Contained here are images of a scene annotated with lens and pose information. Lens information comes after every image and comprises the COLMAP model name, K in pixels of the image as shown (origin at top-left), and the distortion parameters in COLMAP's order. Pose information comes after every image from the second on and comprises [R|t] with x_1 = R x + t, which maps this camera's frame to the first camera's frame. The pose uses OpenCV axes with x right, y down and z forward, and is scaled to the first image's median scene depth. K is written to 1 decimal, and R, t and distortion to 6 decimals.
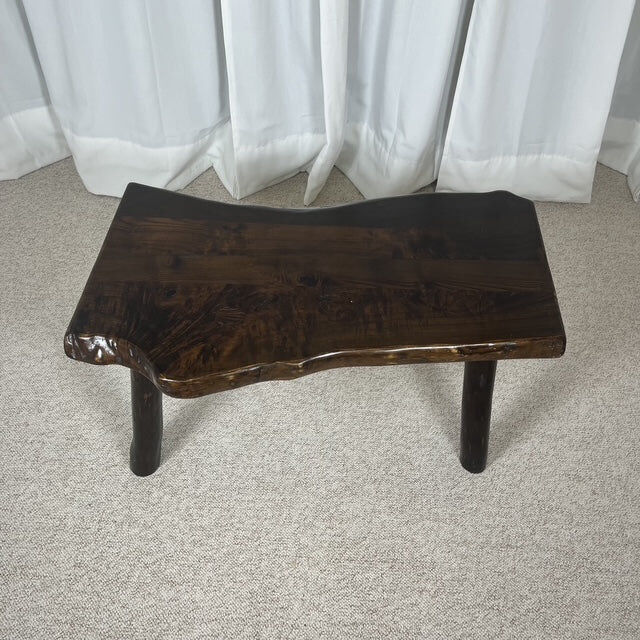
lens RADIAL K [[653.1, 0, 319.4], [0, 653.1, 321.0], [0, 0, 1]] dist [0.026309, 0.000000]
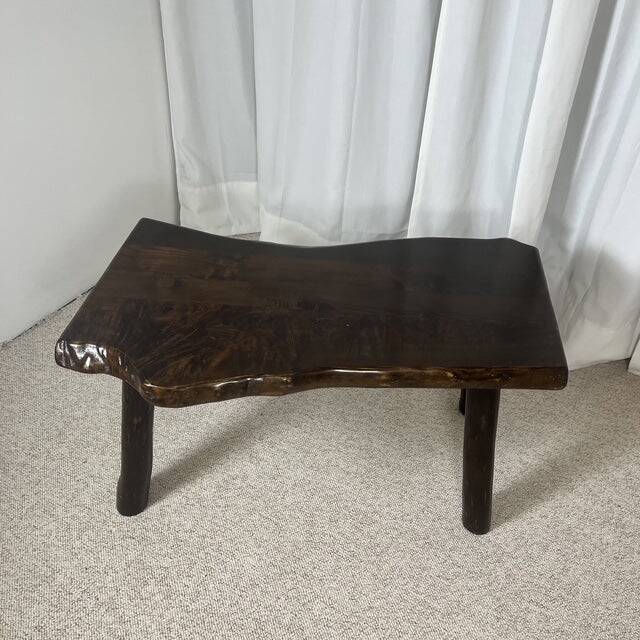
lens RADIAL K [[653.1, 0, 317.6], [0, 653.1, 321.1], [0, 0, 1]] dist [0.026309, 0.000000]
pose [[0.889247, 0.278559, -0.362829, 0.168374], [-0.339435, 0.933550, -0.115184, -0.045013], [0.306634, 0.225584, 0.924709, 0.166079]]
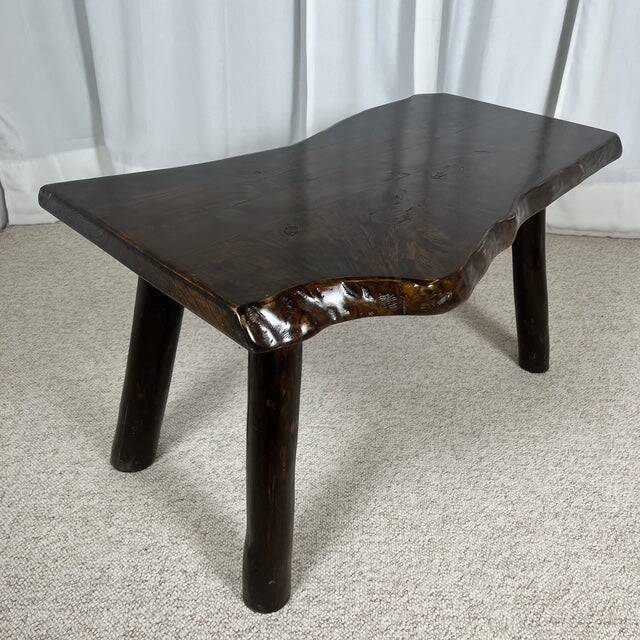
lens RADIAL K [[653.1, 0, 326.0], [0, 653.1, 320.0], [0, 0, 1]] dist [0.026309, 0.000000]
pose [[0.999752, -0.007790, 0.020861, -0.172197], [0.013246, 0.961087, -0.275929, 0.234539], [-0.017900, 0.276137, 0.960952, 0.278495]]
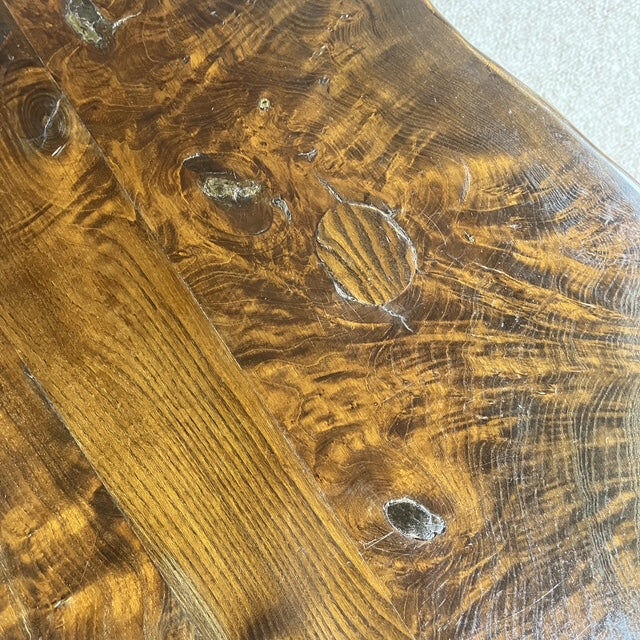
lens RADIAL K [[653.1, 0, 309.8], [0, 653.1, 308.5], [0, 0, 1]] dist [0.026309, 0.000000]
pose [[0.182900, -0.975458, 0.122596, -0.154693], [0.660681, 0.214296, 0.719429, -0.162086], [-0.728045, -0.050587, 0.683661, 0.644946]]
